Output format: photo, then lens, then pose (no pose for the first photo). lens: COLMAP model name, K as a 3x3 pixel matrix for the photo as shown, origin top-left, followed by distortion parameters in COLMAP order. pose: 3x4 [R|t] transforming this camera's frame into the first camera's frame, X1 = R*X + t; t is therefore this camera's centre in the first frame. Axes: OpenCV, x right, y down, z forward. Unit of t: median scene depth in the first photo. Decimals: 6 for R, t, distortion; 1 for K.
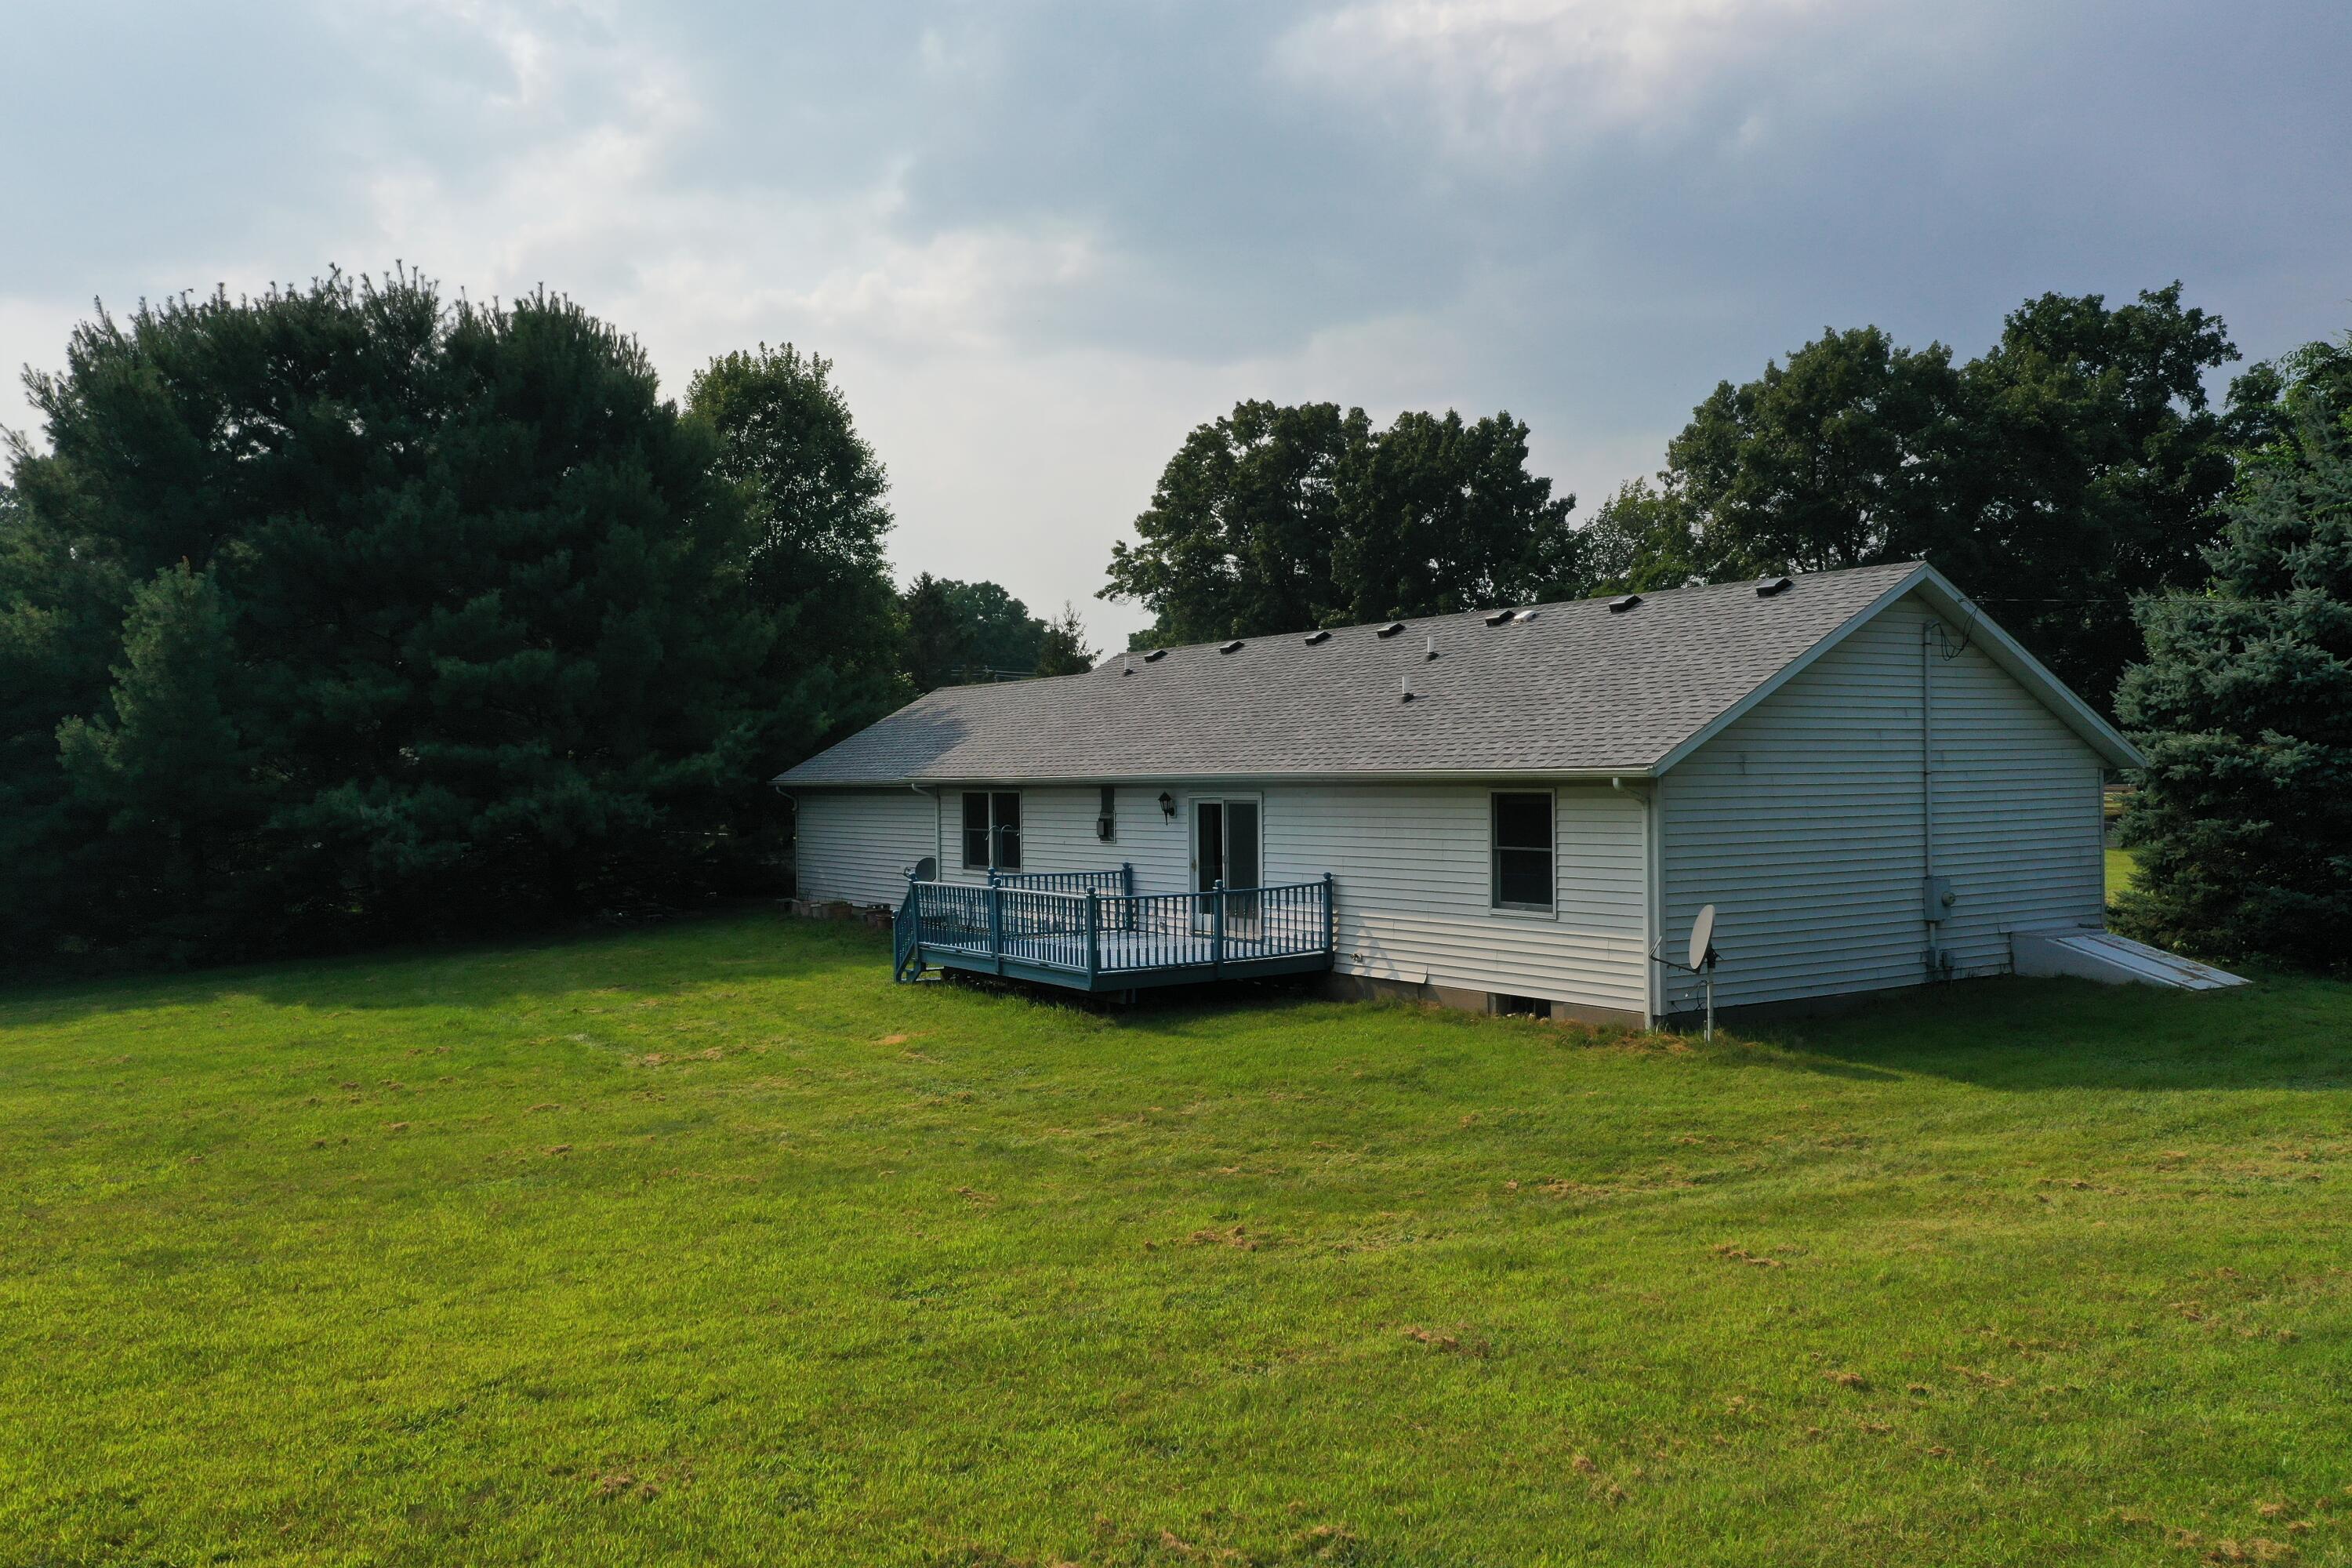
lens RADIAL K [[1834.5, 0, 1176.0], [0, 1834.5, 784.0], [0, 0, 1]] dist [0.007676, -0.003787]
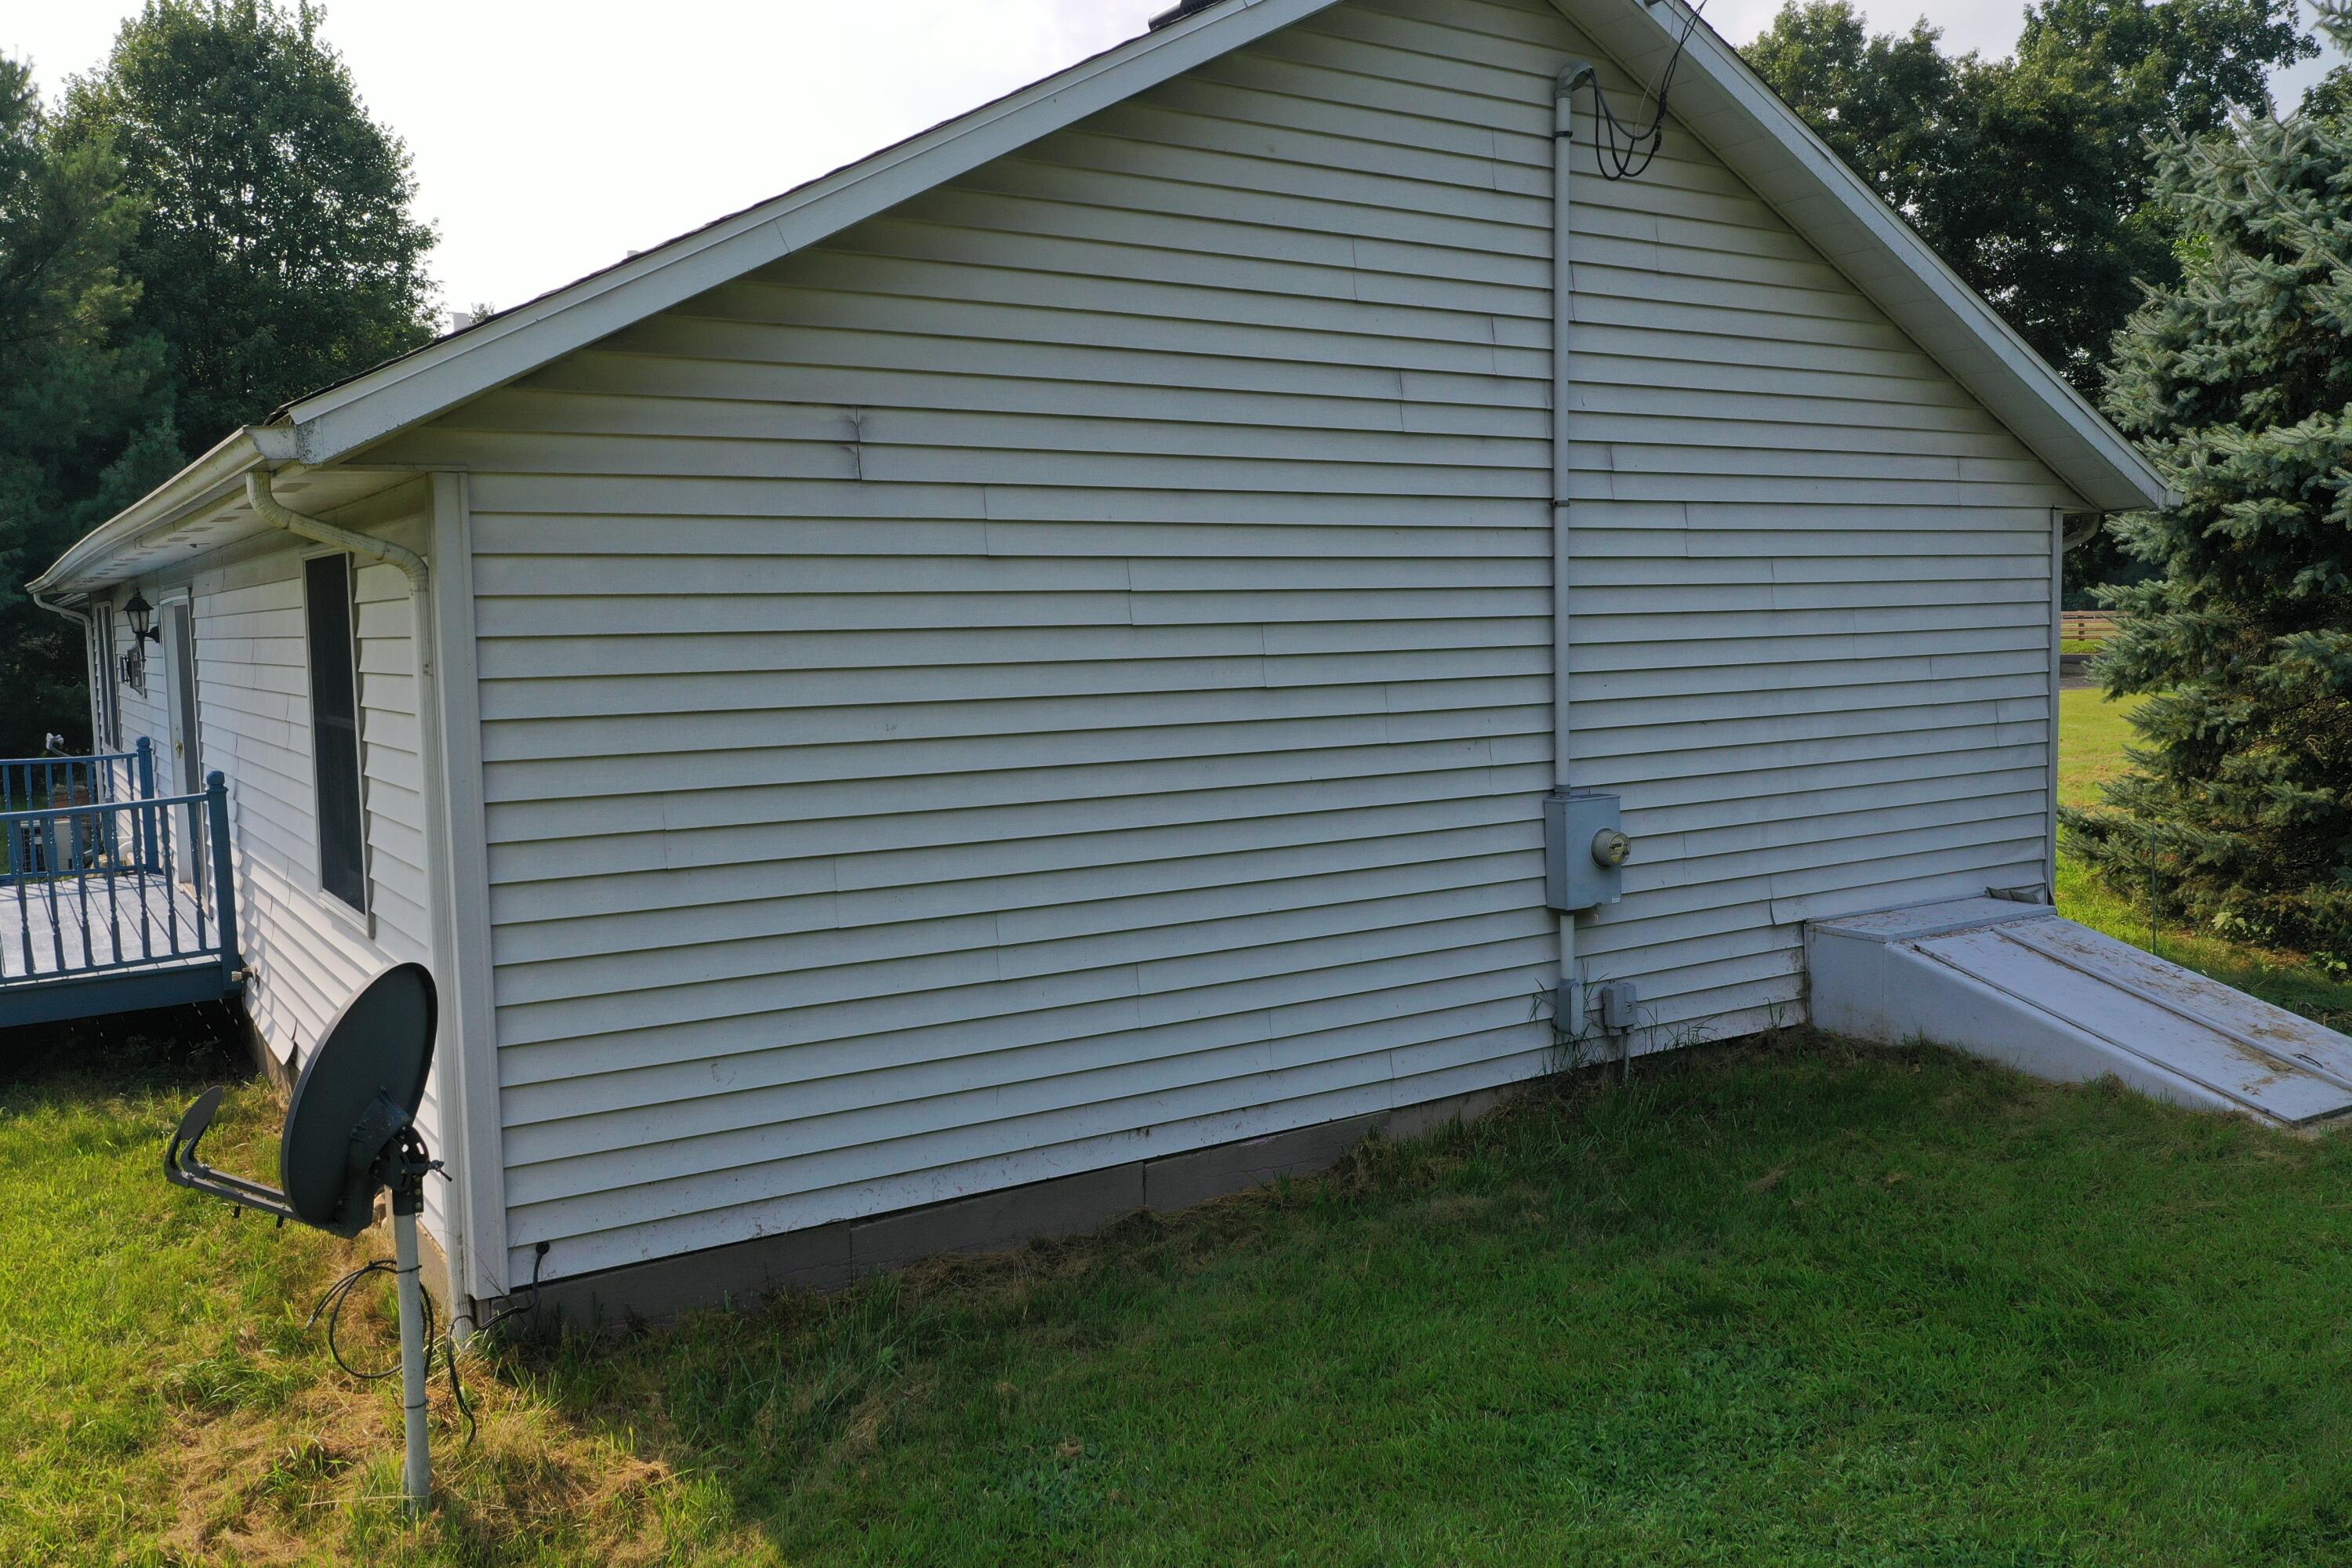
lens RADIAL K [[1843.4, 0, 1197.2], [0, 1843.4, 777.7], [0, 0, 1]] dist [-0.006379, 0.010044]
pose [[0.999983, -0.005223, -0.002430, 0.306159], [0.005409, 0.996449, 0.084019, 0.015475], [0.001982, -0.084031, 0.996461, 0.573836]]
